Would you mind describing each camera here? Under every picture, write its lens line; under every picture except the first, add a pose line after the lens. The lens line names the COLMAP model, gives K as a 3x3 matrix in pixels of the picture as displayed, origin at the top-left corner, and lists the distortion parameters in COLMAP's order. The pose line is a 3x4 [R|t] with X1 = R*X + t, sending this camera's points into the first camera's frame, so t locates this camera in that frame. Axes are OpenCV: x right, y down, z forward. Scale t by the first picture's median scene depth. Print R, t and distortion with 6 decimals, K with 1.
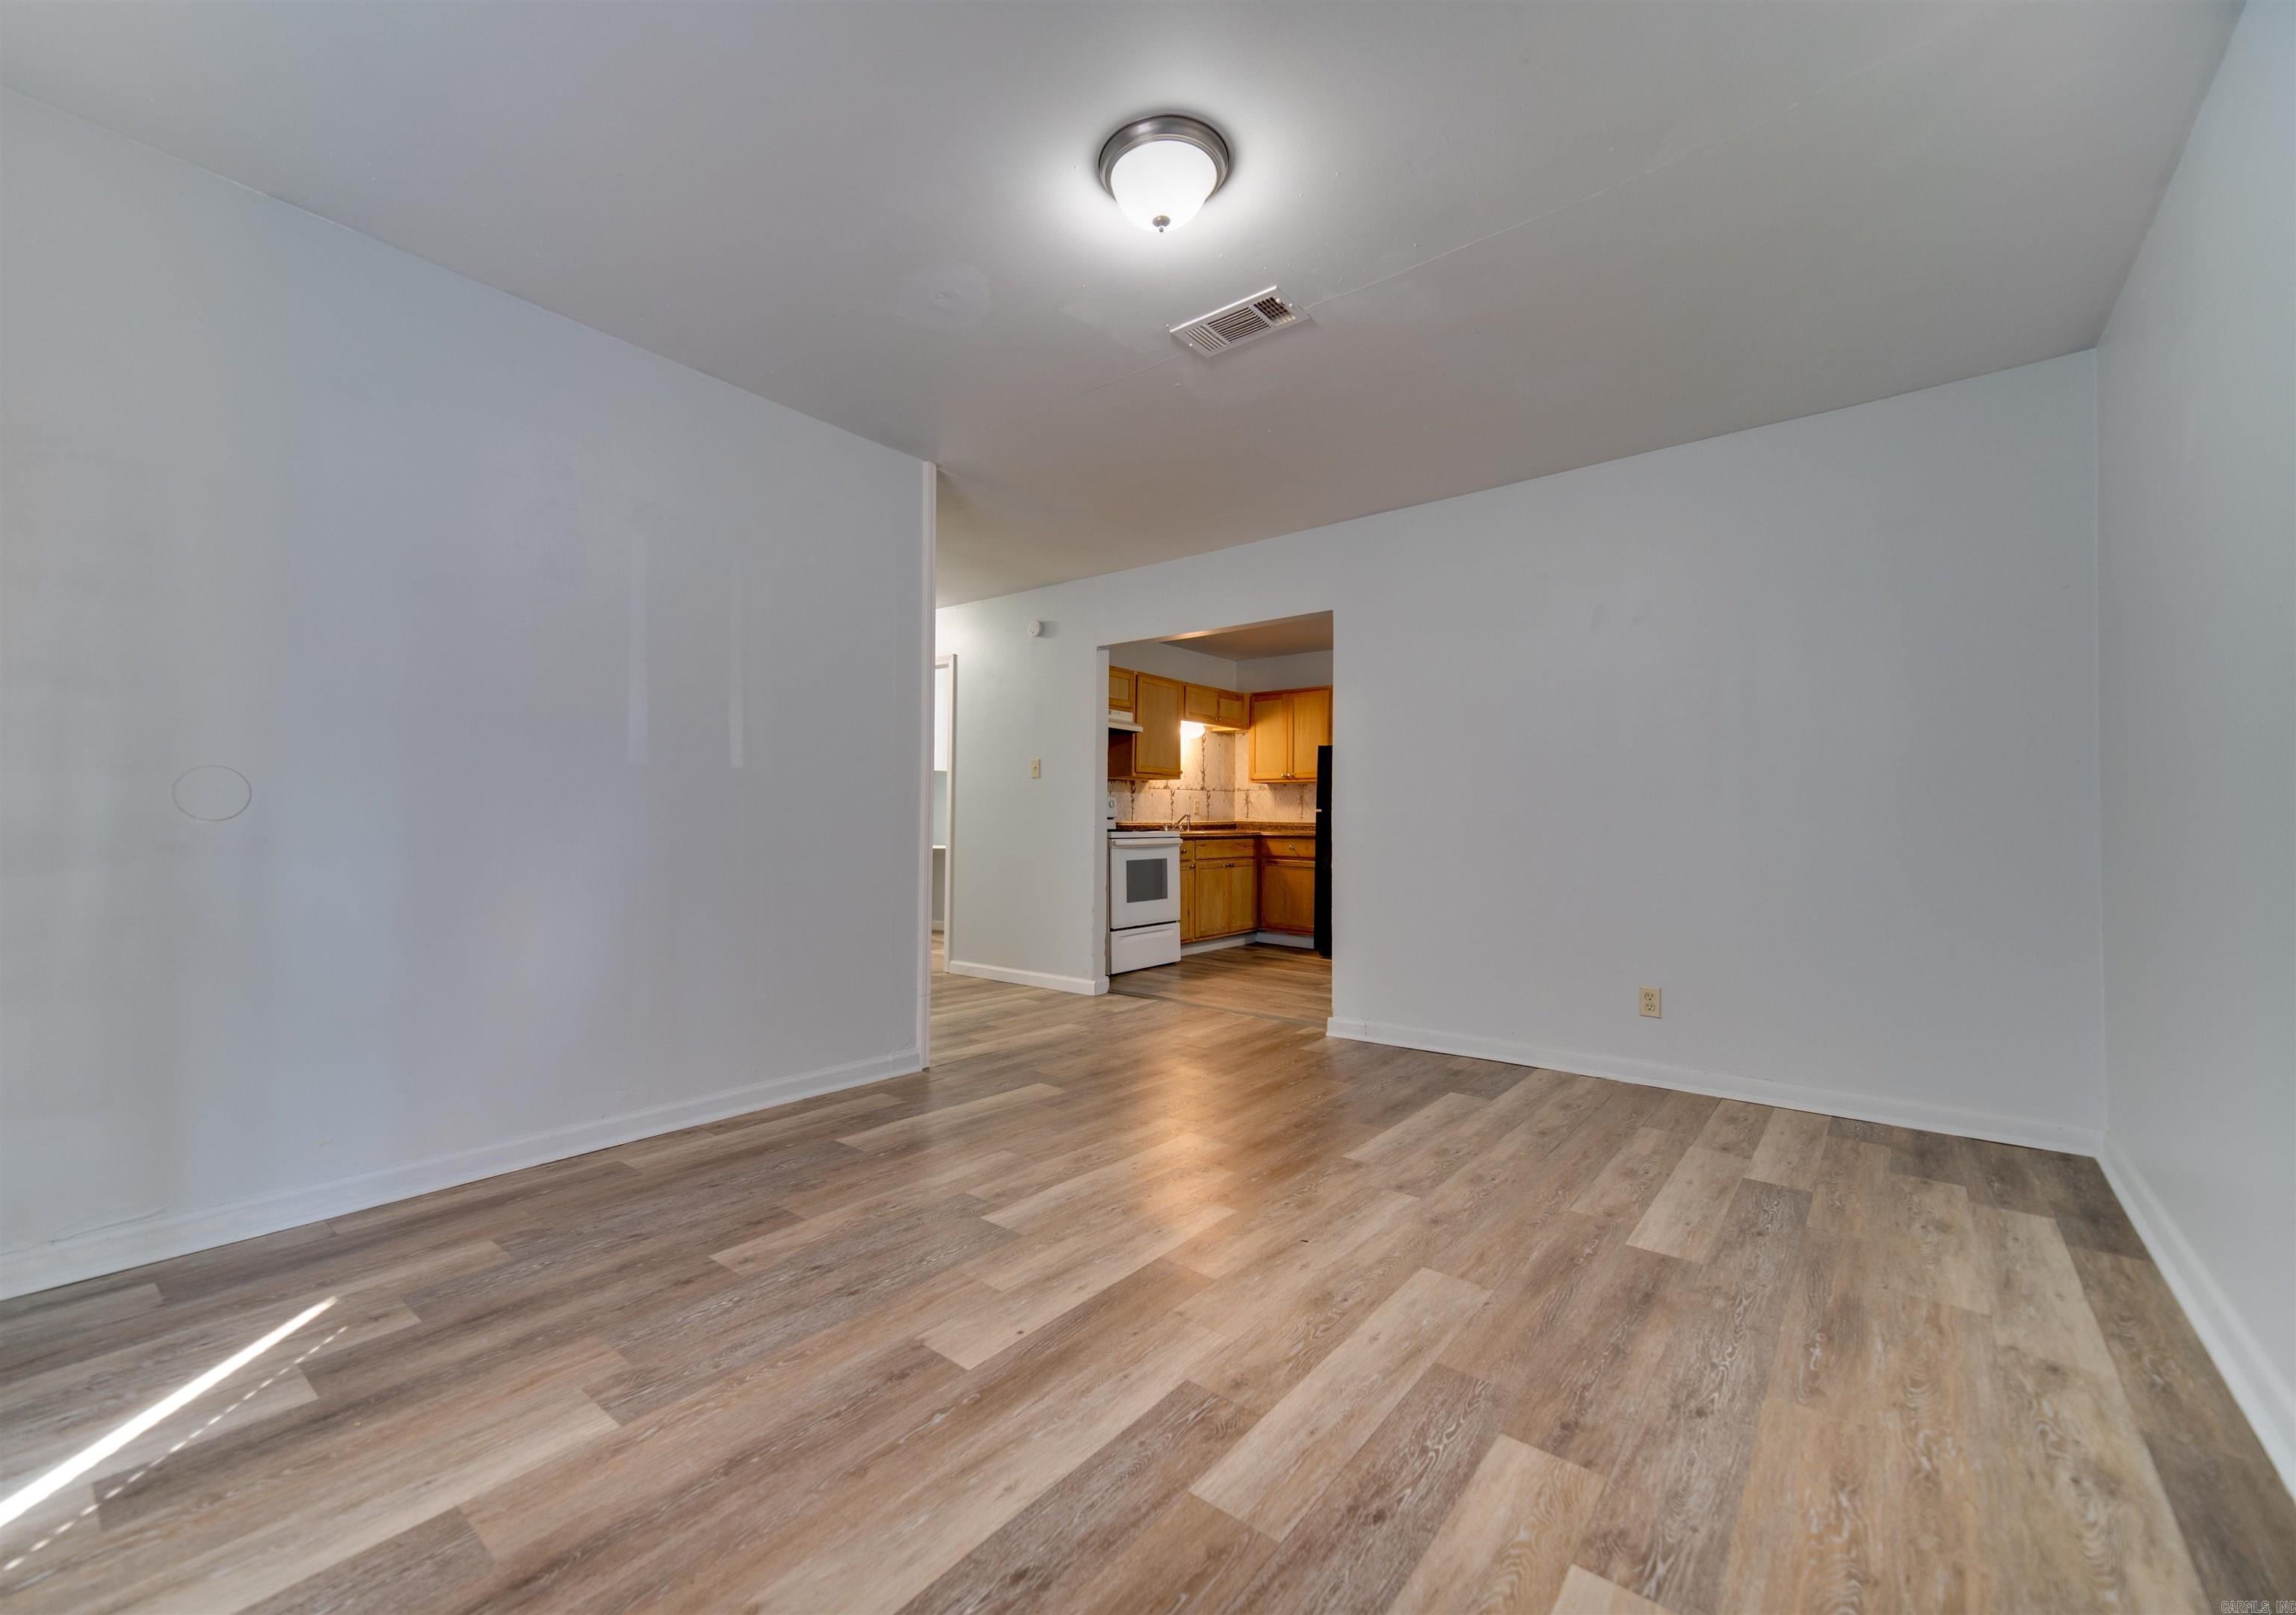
lens RADIAL K [[976.9, 0, 1148.0], [0, 976.9, 807.5], [0, 0, 1]] dist [0.025955, 0.000381]
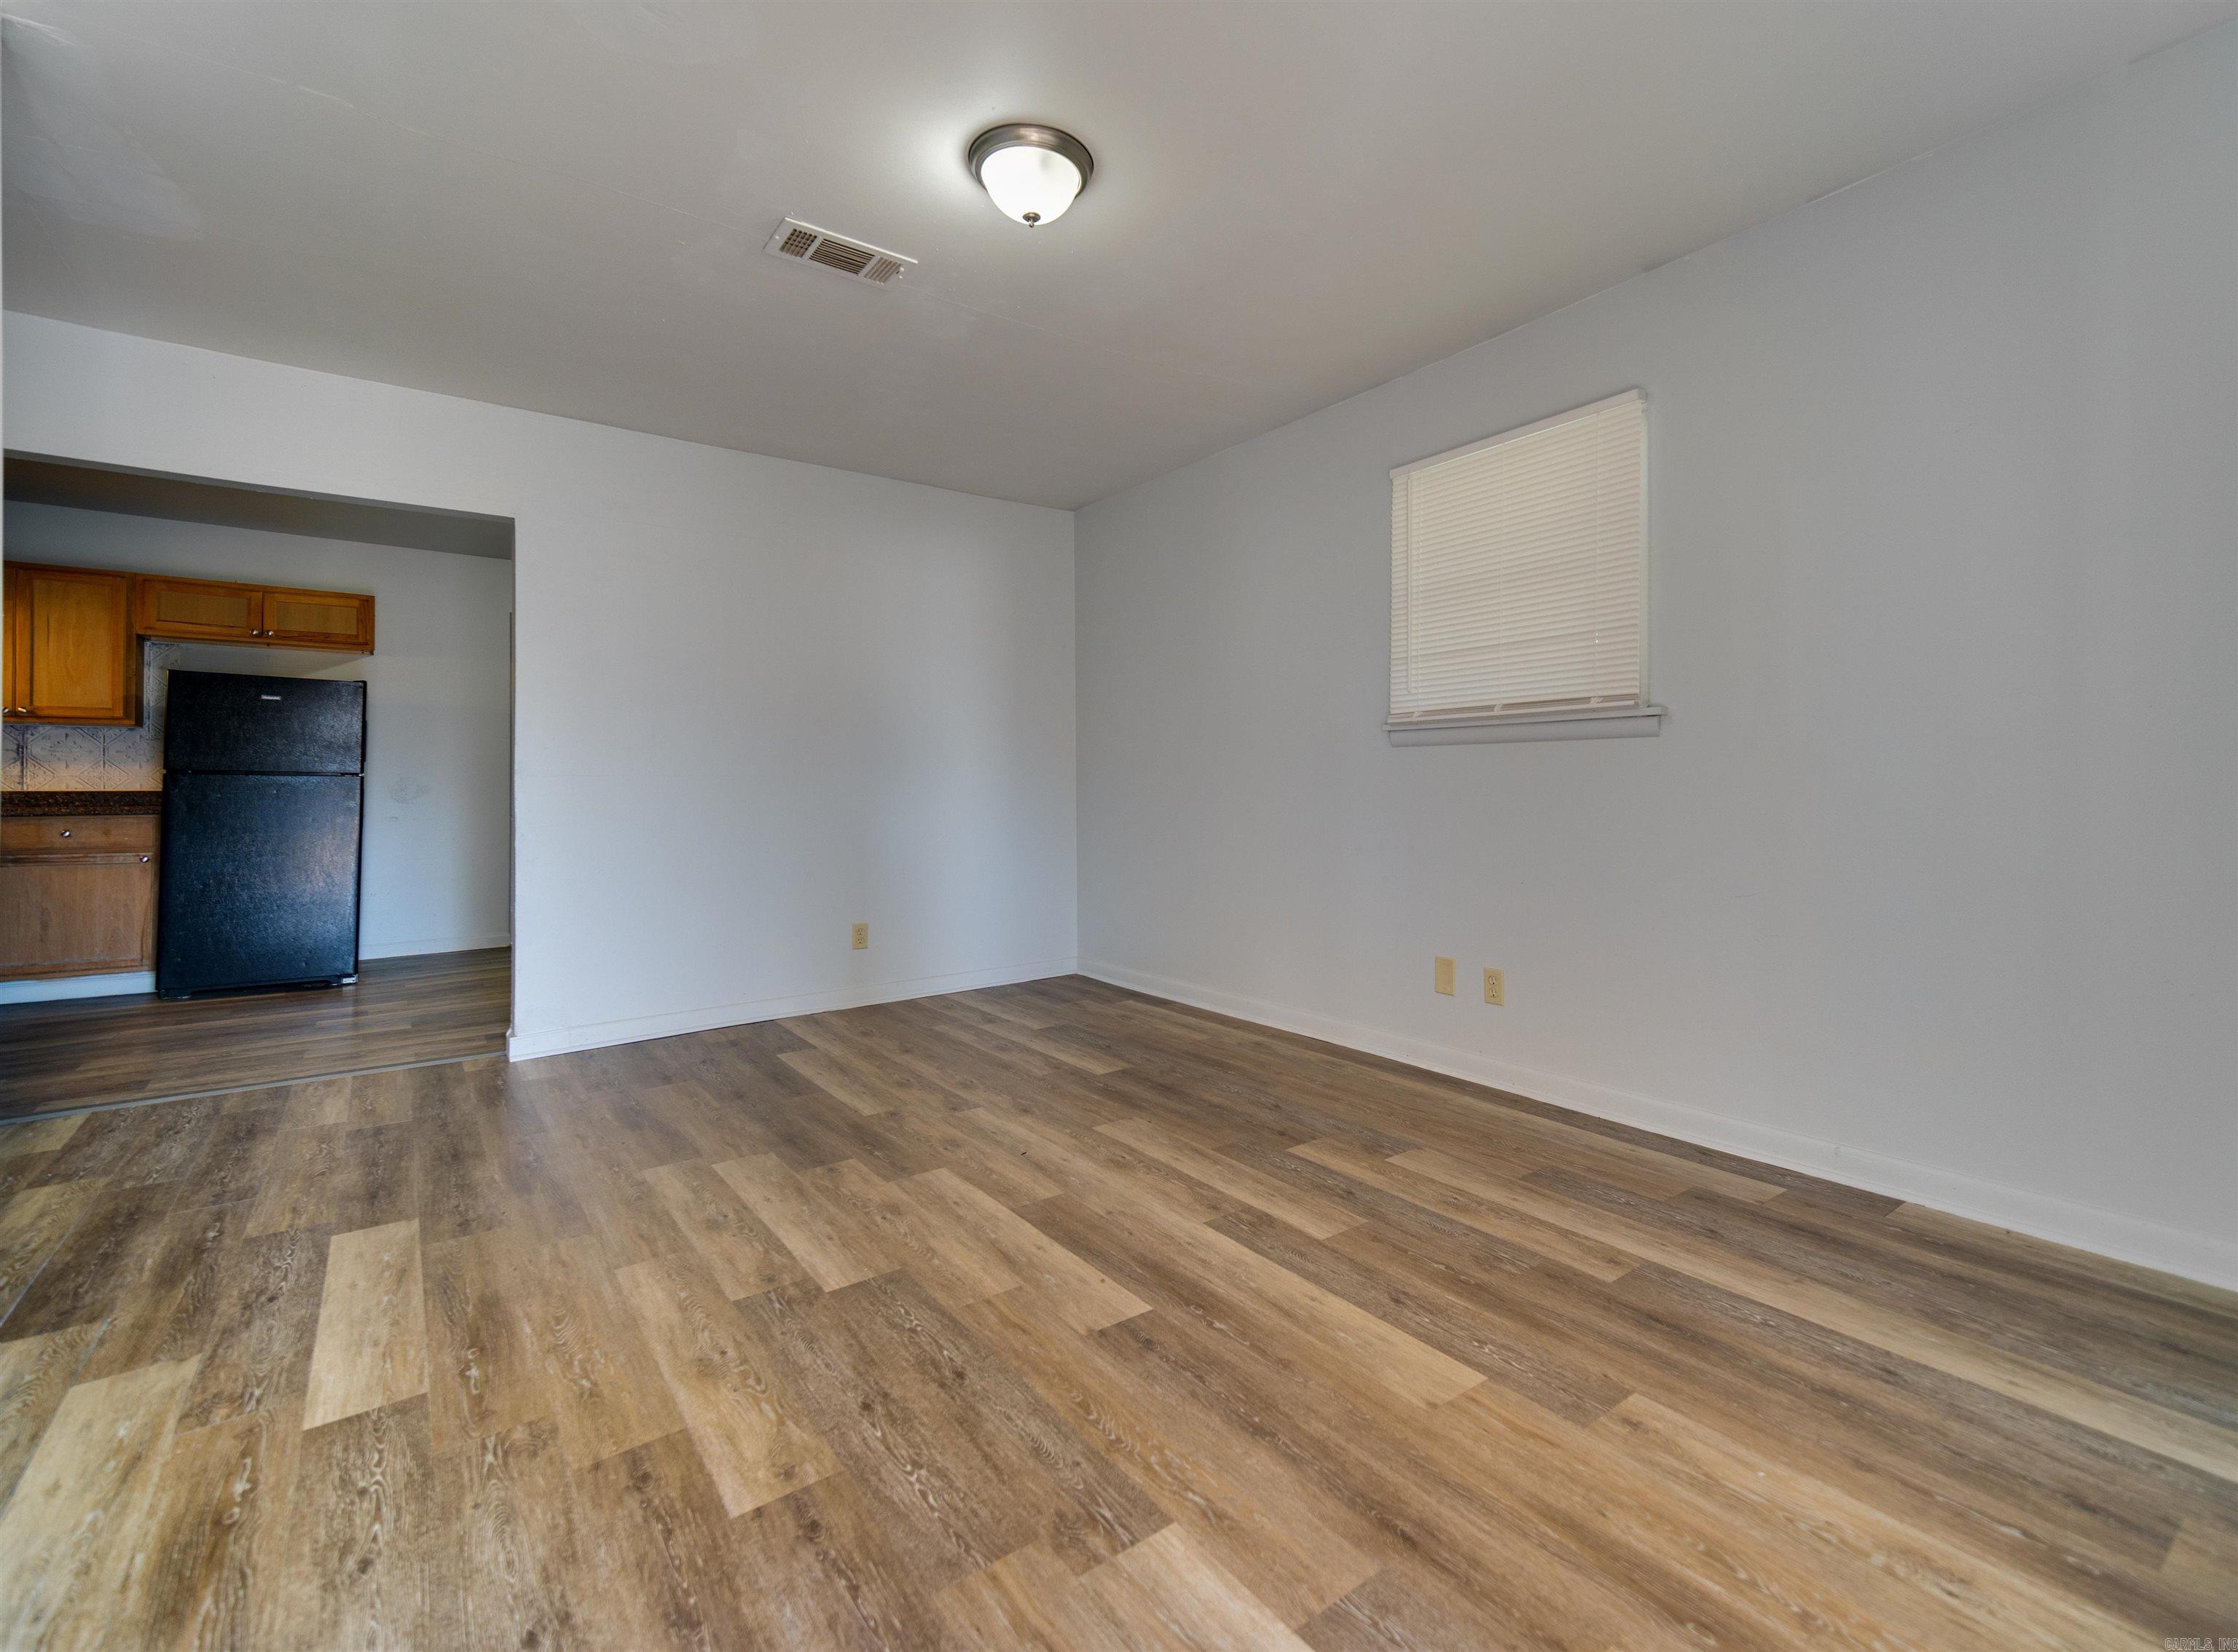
lens RADIAL K [[959.1, 0, 1119.0], [0, 959.1, 826.0], [0, 0, 1]] dist [0.025804, -0.000037]
pose [[0.267938, -0.054217, 0.961910, -1.065901], [-0.002024, 0.998381, 0.056836, -0.035957], [-0.963434, -0.017175, 0.267394, 0.656723]]
